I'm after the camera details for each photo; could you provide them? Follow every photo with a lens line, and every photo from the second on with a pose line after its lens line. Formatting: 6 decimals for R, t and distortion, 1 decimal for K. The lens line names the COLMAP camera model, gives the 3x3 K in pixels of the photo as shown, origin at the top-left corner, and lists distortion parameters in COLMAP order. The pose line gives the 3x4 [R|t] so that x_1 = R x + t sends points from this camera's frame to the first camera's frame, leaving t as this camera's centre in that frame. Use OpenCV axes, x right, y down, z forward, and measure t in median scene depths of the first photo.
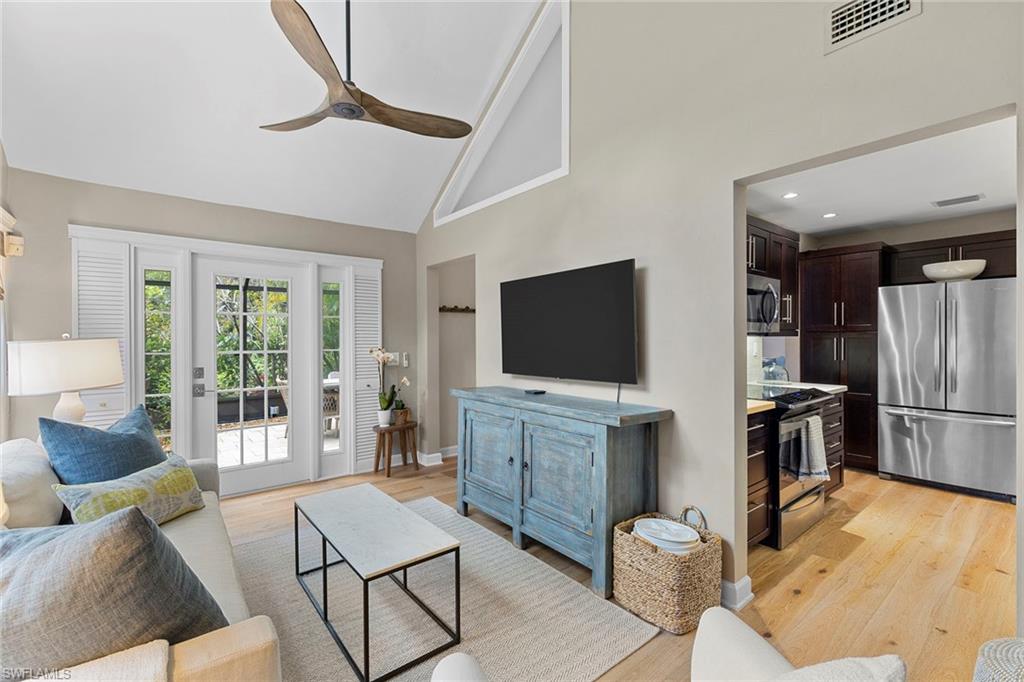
lens RADIAL K [[442.5, 0, 506.8], [0, 442.5, 338.4], [0, 0, 1]] dist [-0.000825, 0.001003]
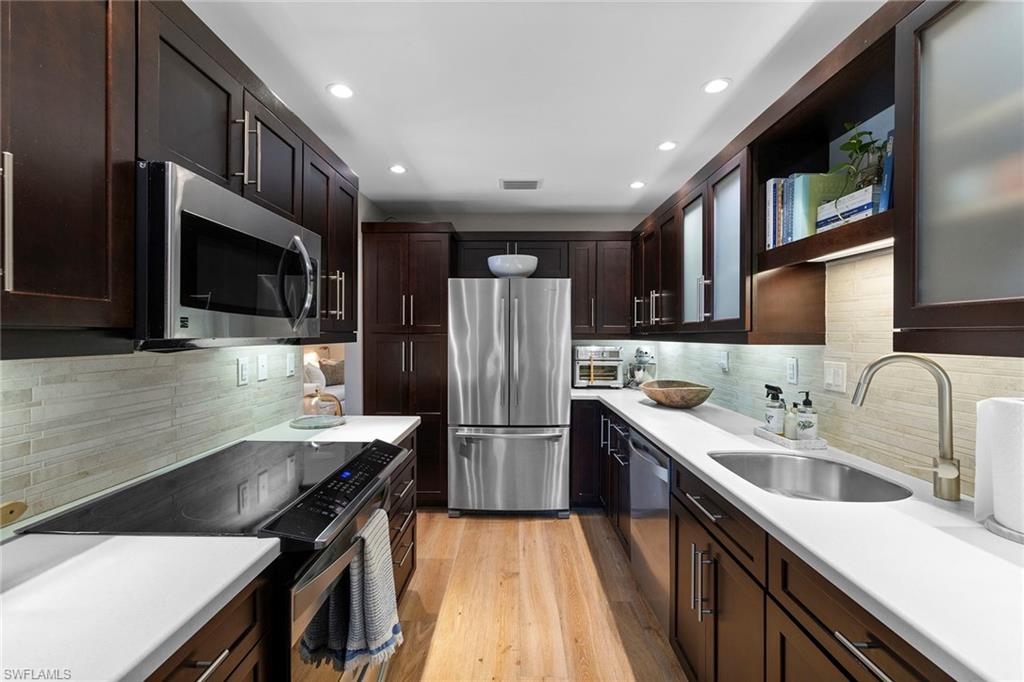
lens RADIAL K [[442.5, 0, 507.7], [0, 442.5, 337.8], [0, 0, 1]] dist [-0.000825, 0.001003]
pose [[0.634938, -0.003726, 0.772554, 0.334708], [-0.001524, 0.999980, 0.006076, -0.015802], [-0.772561, -0.005035, 0.634920, 0.471039]]
